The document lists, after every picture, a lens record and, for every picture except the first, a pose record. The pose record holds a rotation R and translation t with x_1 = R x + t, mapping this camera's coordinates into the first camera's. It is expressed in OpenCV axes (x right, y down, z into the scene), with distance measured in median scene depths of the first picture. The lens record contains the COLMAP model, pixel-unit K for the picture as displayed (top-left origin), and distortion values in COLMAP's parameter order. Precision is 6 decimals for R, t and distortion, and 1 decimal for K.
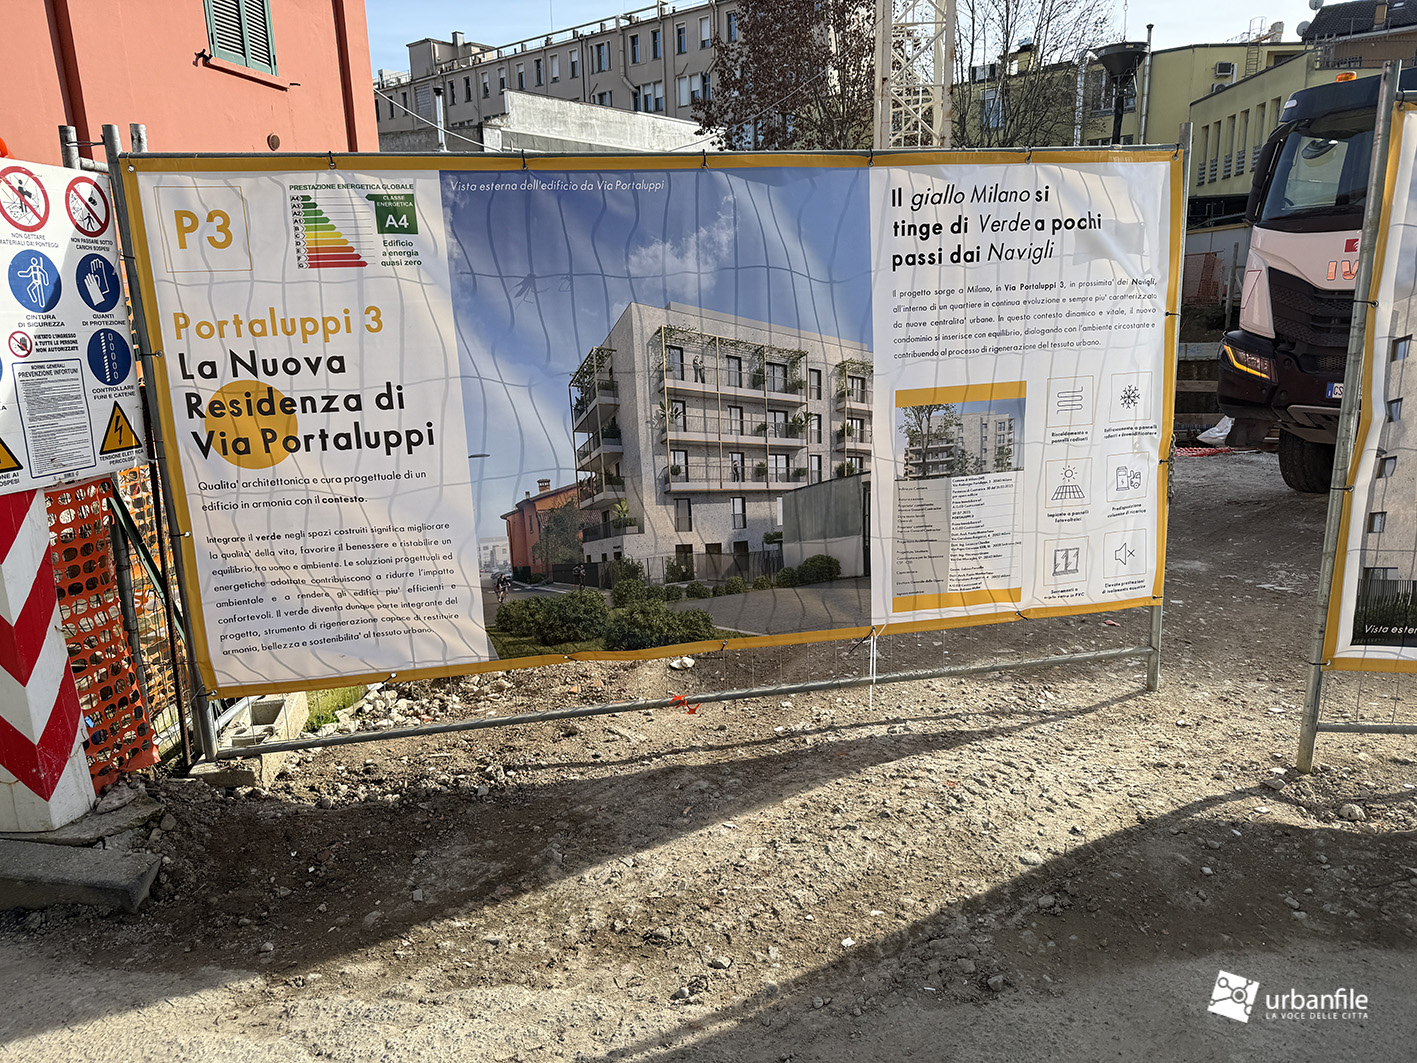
lens RADIAL K [[1000.0, 0, 716.4], [0, 1000.0, 533.5], [0, 0, 1]] dist [0.005716, -0.007215]
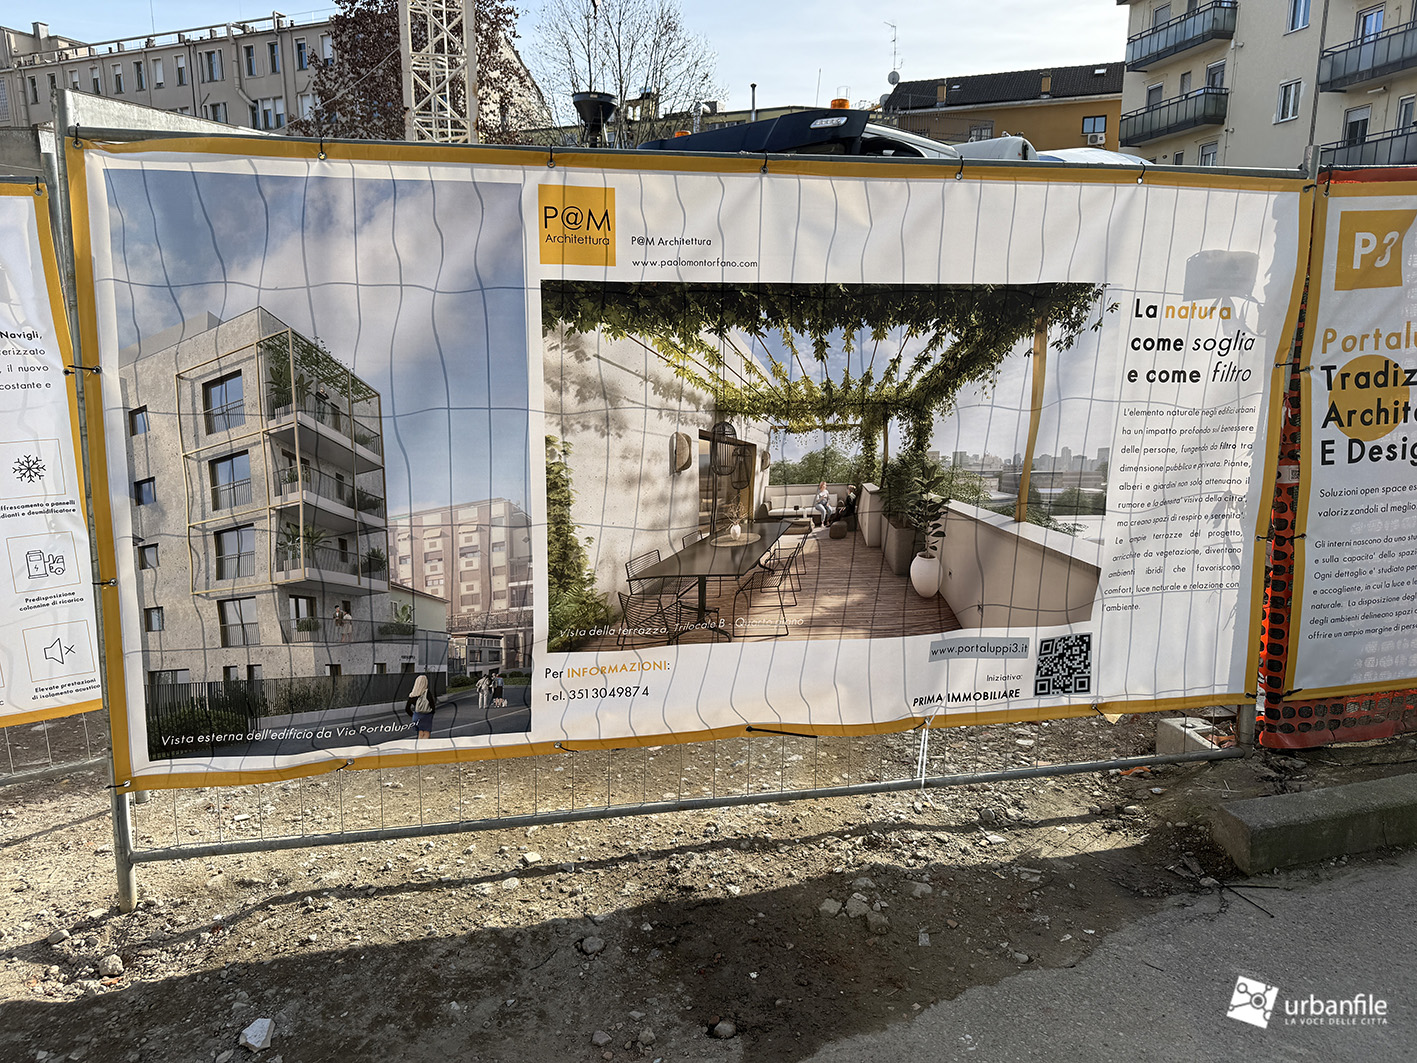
lens RADIAL K [[1000.0, 0, 704.0], [0, 1000.0, 535.1], [0, 0, 1]] dist [0.005716, -0.007215]
pose [[0.956376, -0.039351, 0.289476, 0.051206], [0.047765, 0.998615, -0.022057, -0.002477], [-0.288207, 0.034922, 0.956931, 0.001763]]
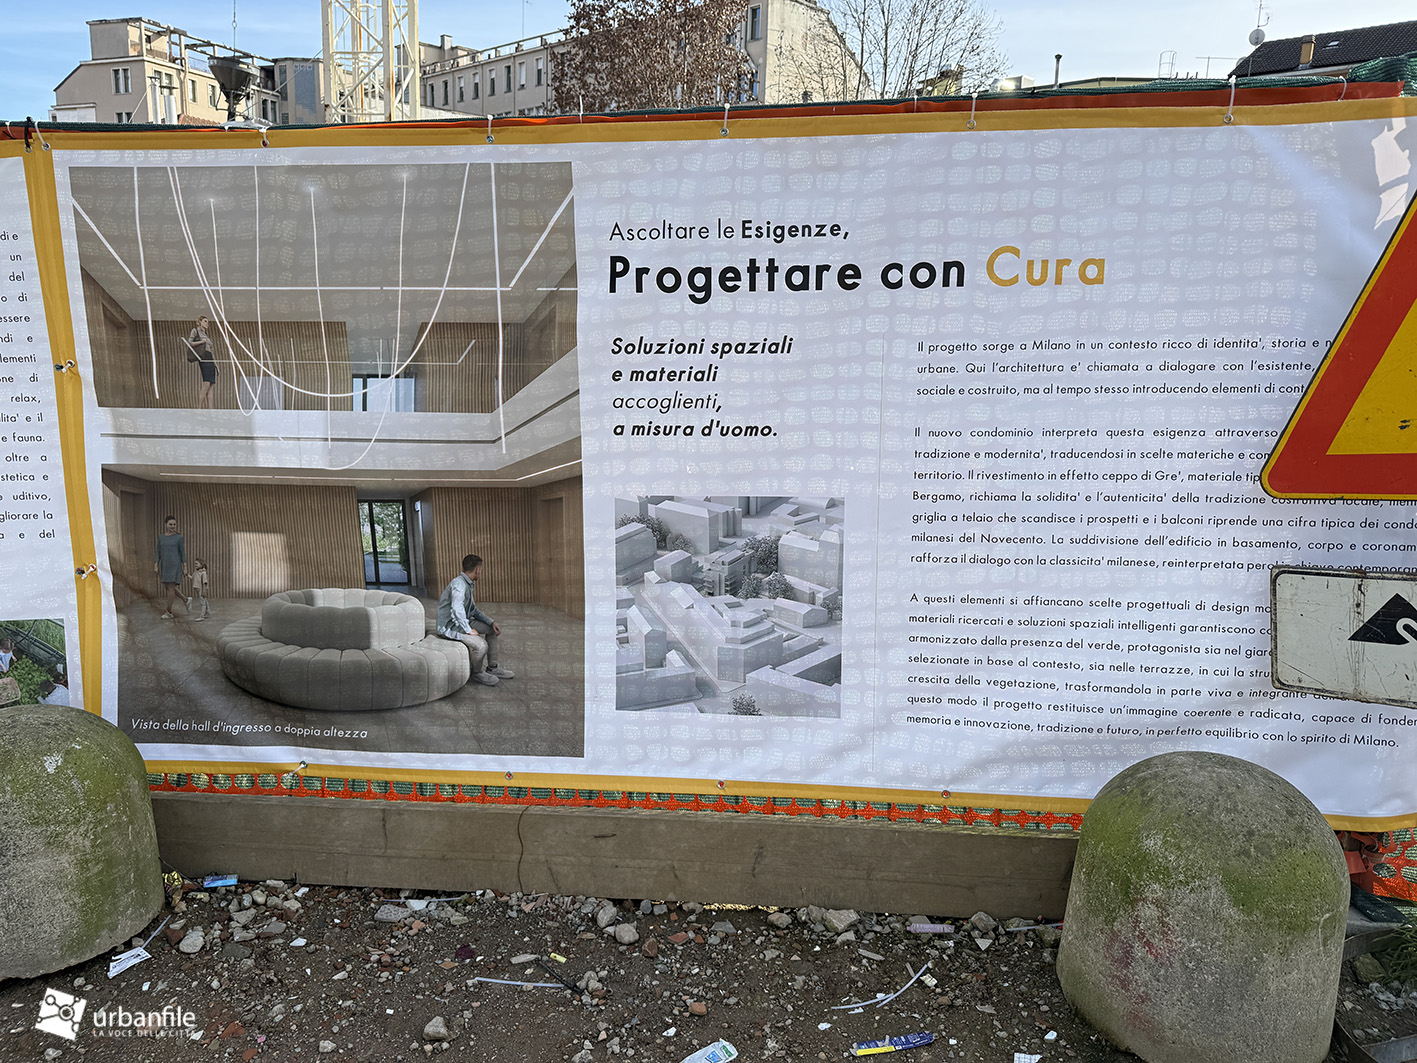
lens RADIAL K [[1060.2, 0, 710.7], [0, 1060.2, 527.0], [0, 0, 1]] dist [0.000751, -0.001006]
pose [[0.993396, 0.074736, -0.087063, 0.226874], [-0.077622, 0.996524, -0.030242, -0.010449], [0.084500, 0.036800, 0.995744, -0.003516]]
